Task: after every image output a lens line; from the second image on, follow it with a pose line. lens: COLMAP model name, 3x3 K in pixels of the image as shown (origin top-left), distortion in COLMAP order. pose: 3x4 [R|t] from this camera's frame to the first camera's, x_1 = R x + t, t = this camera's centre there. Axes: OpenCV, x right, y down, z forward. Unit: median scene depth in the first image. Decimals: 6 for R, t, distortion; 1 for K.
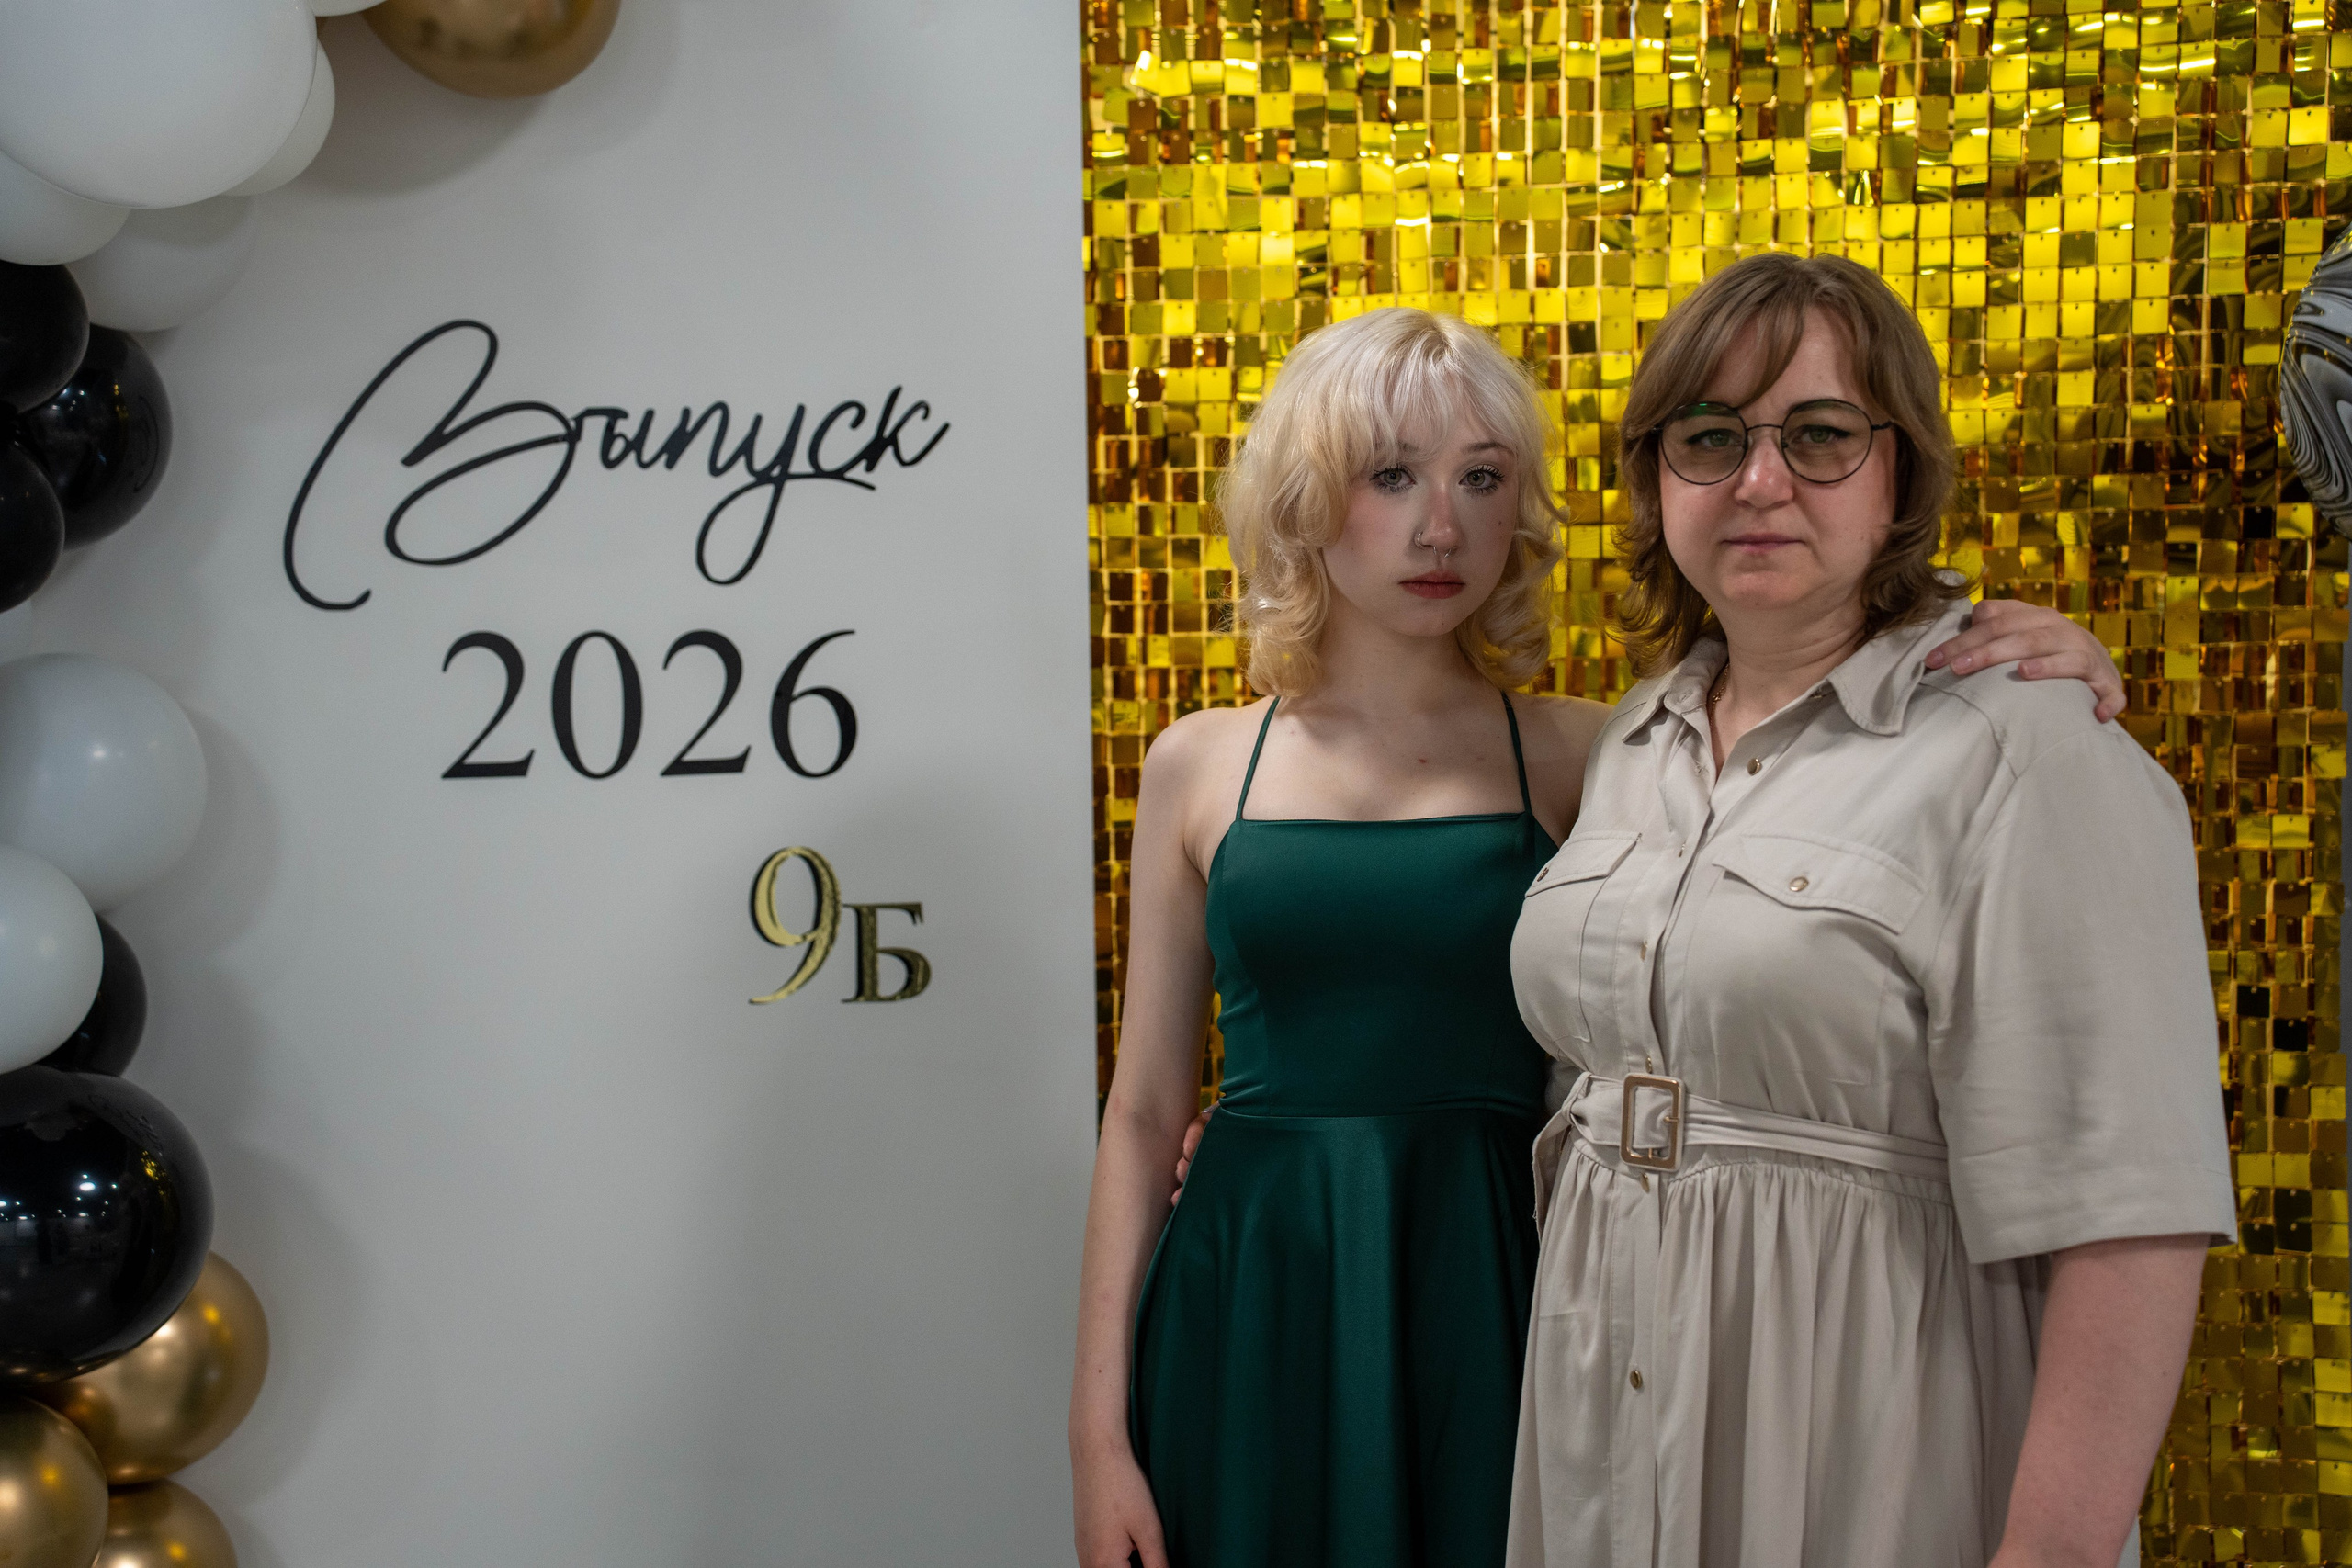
lens RADIAL K [[3318.2, 0, 1194.2], [0, 3318.2, 784.3], [0, 0, 1]] dist [0.580973, 0.000000]
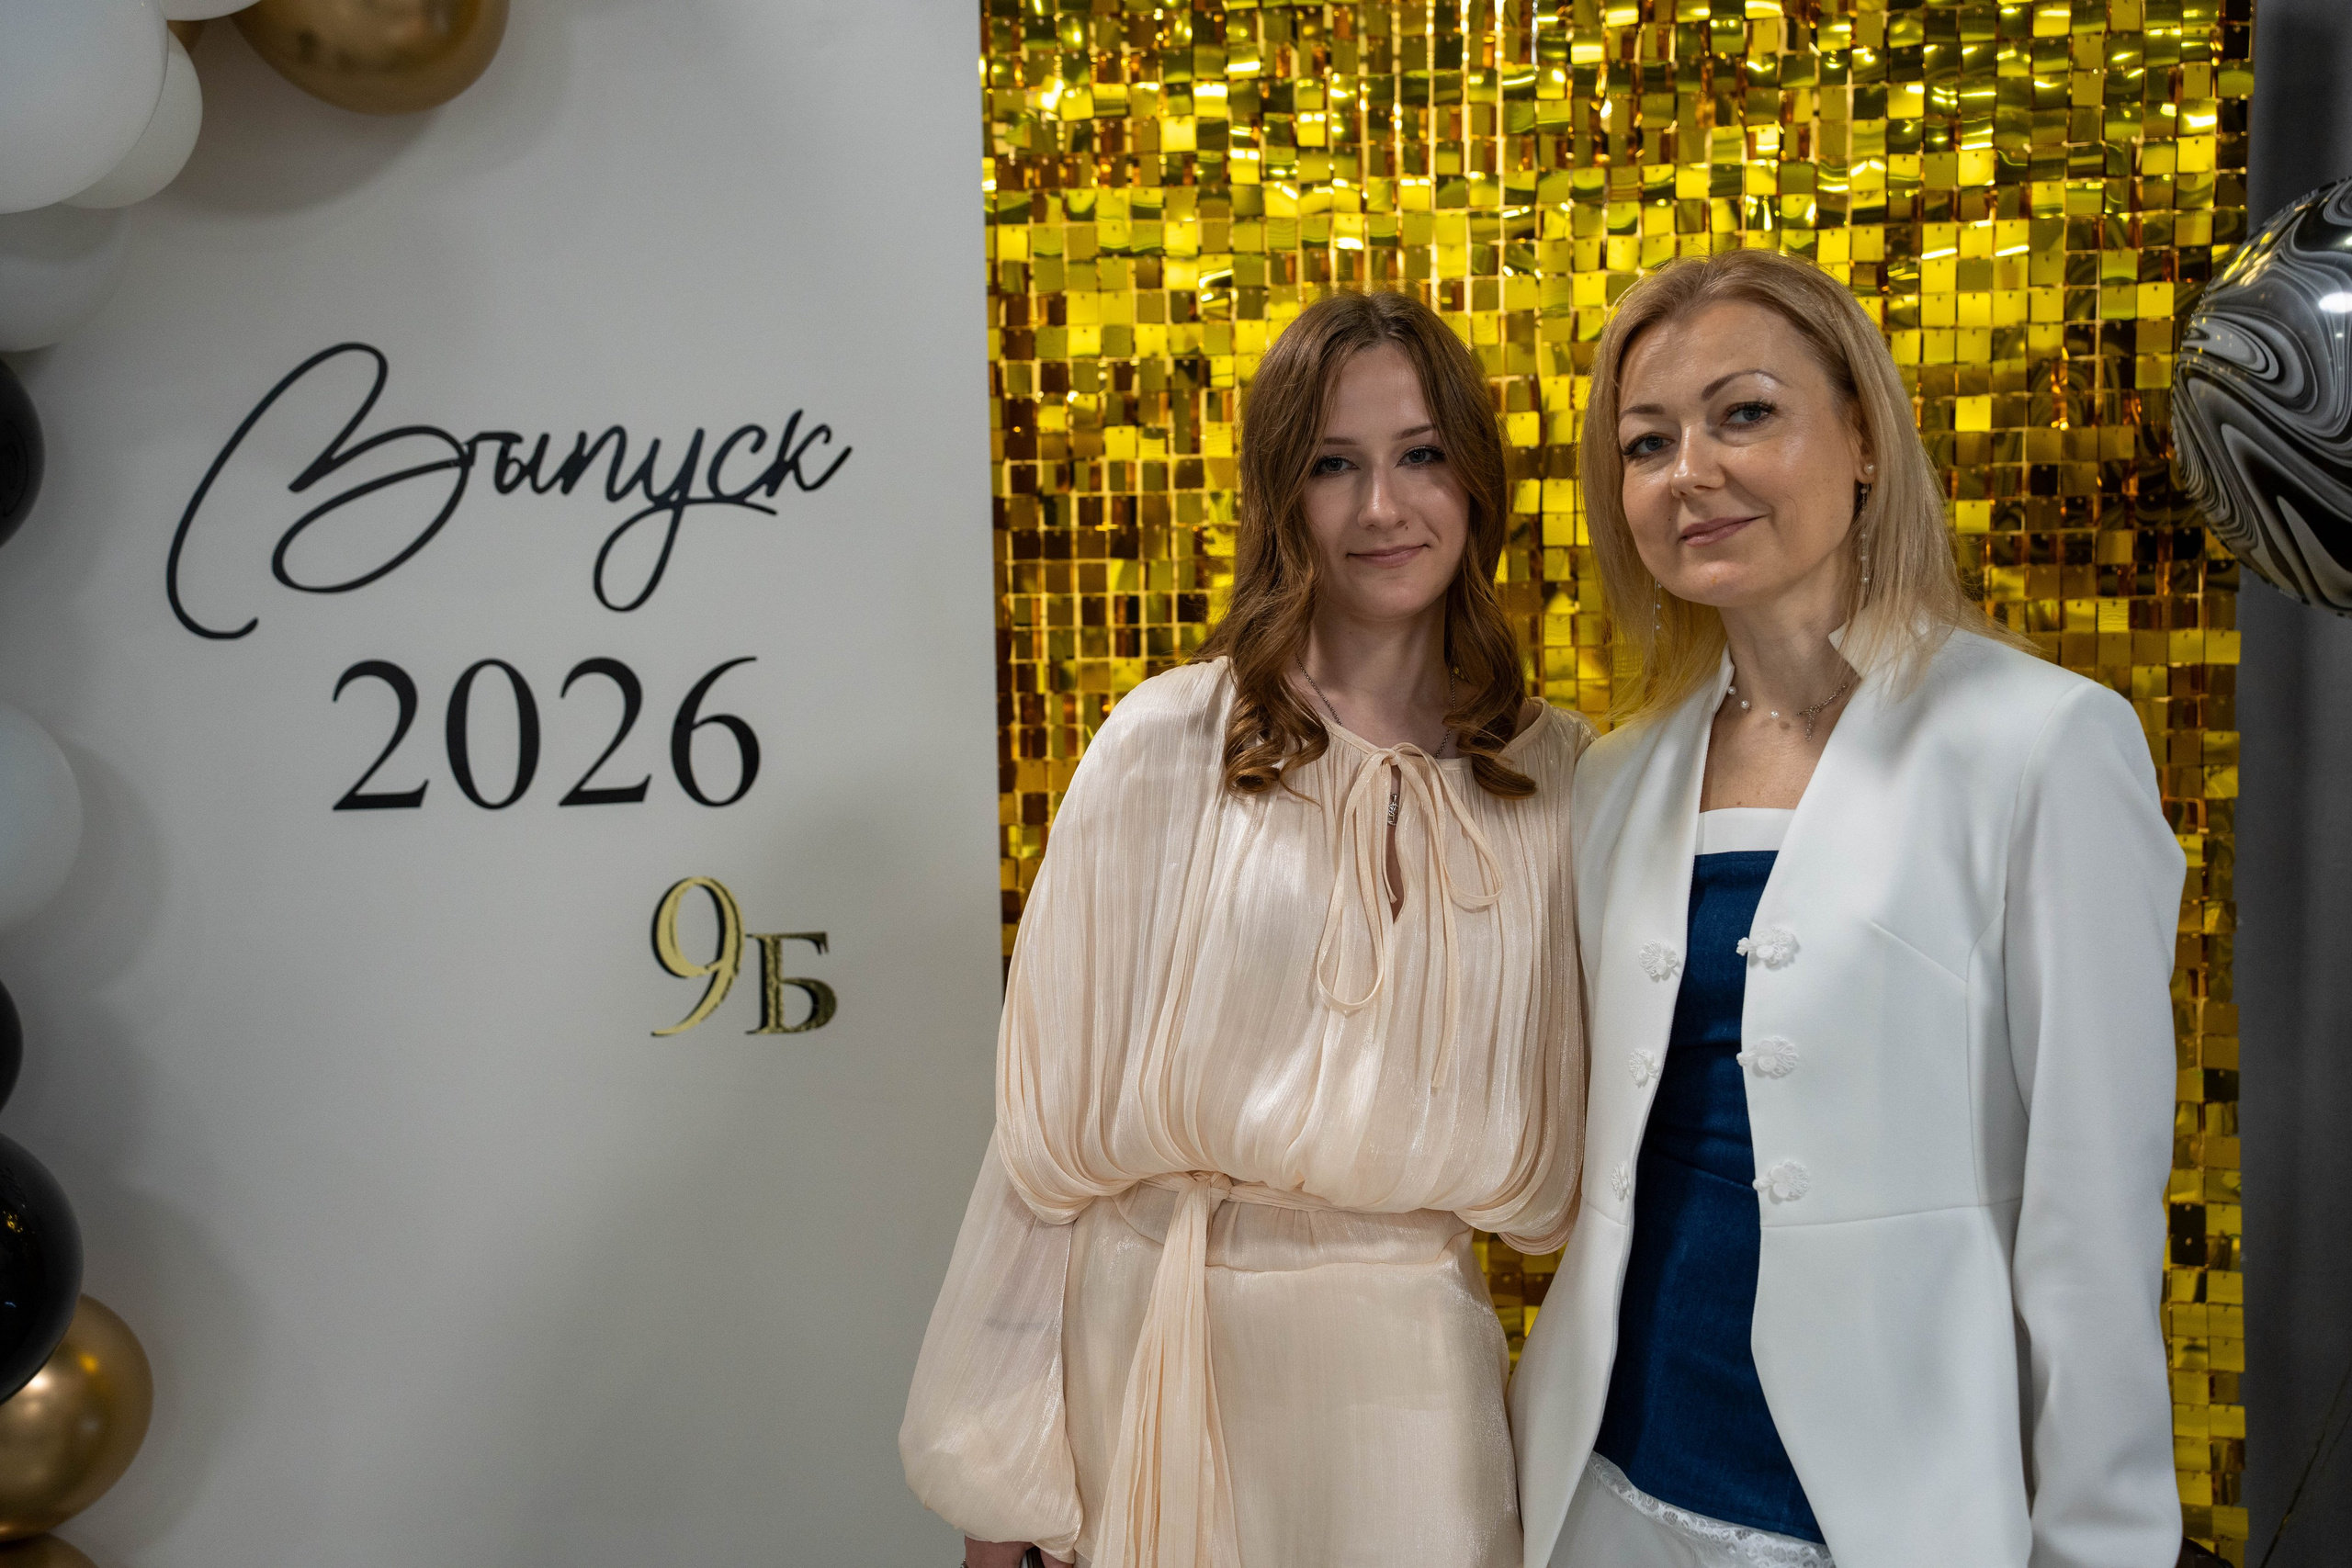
lens RADIAL K [[2908.0, 0, 1171.6], [0, 2908.0, 790.8], [0, 0, 1]] dist [0.420709, 0.000000]
pose [[0.999660, -0.005924, 0.025395, -0.001426], [0.005935, 0.999982, -0.000331, -0.005589], [-0.025392, 0.000482, 0.999677, 0.131490]]
